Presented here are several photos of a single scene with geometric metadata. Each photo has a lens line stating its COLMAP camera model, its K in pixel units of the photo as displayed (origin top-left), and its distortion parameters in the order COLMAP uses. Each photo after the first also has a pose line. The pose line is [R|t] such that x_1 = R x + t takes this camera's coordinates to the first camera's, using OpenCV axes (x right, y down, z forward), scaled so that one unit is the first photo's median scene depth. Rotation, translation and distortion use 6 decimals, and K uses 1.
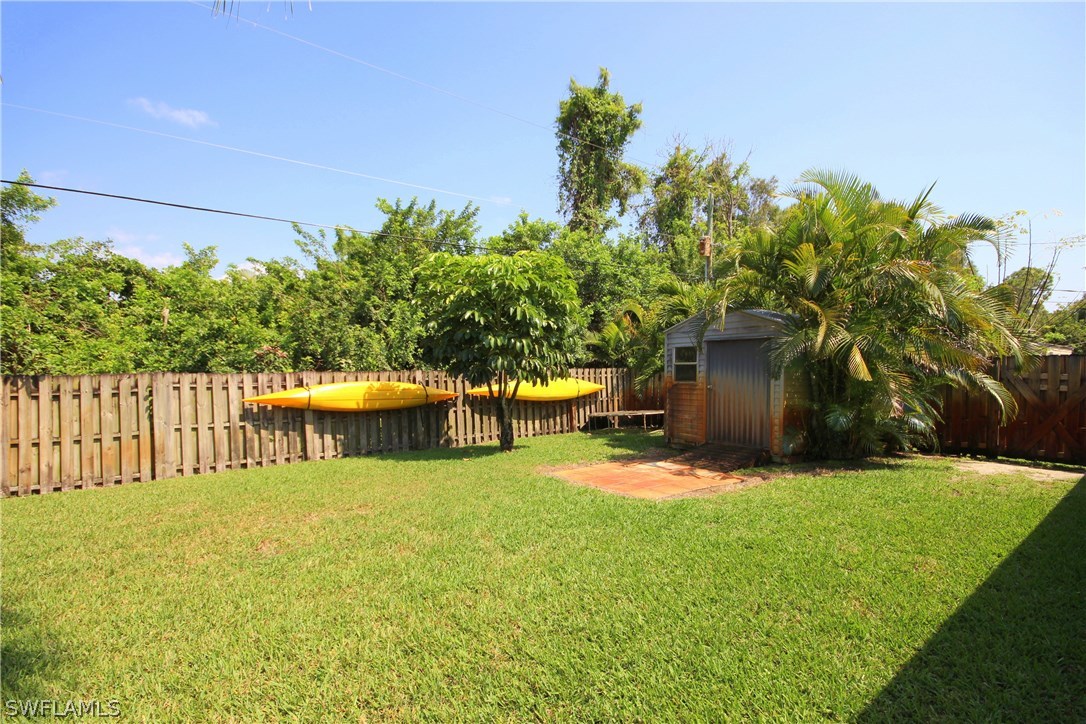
lens RADIAL K [[508.7, 0, 535.6], [0, 508.7, 358.6], [0, 0, 1]] dist [0.003751, -0.000901]
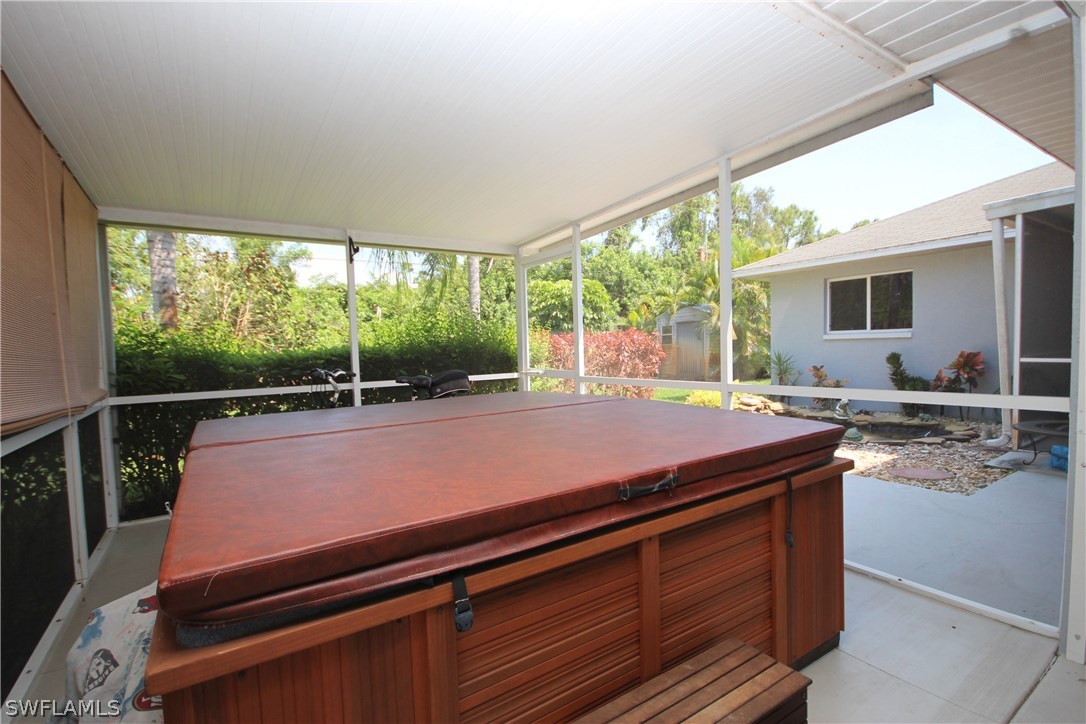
lens RADIAL K [[508.7, 0, 537.6], [0, 508.7, 371.4], [0, 0, 1]] dist [0.003751, -0.000901]
pose [[0.996550, -0.022763, -0.079808, -0.023382], [0.027624, 0.997795, 0.060349, 0.012315], [0.078258, -0.062345, 0.994982, -0.616788]]
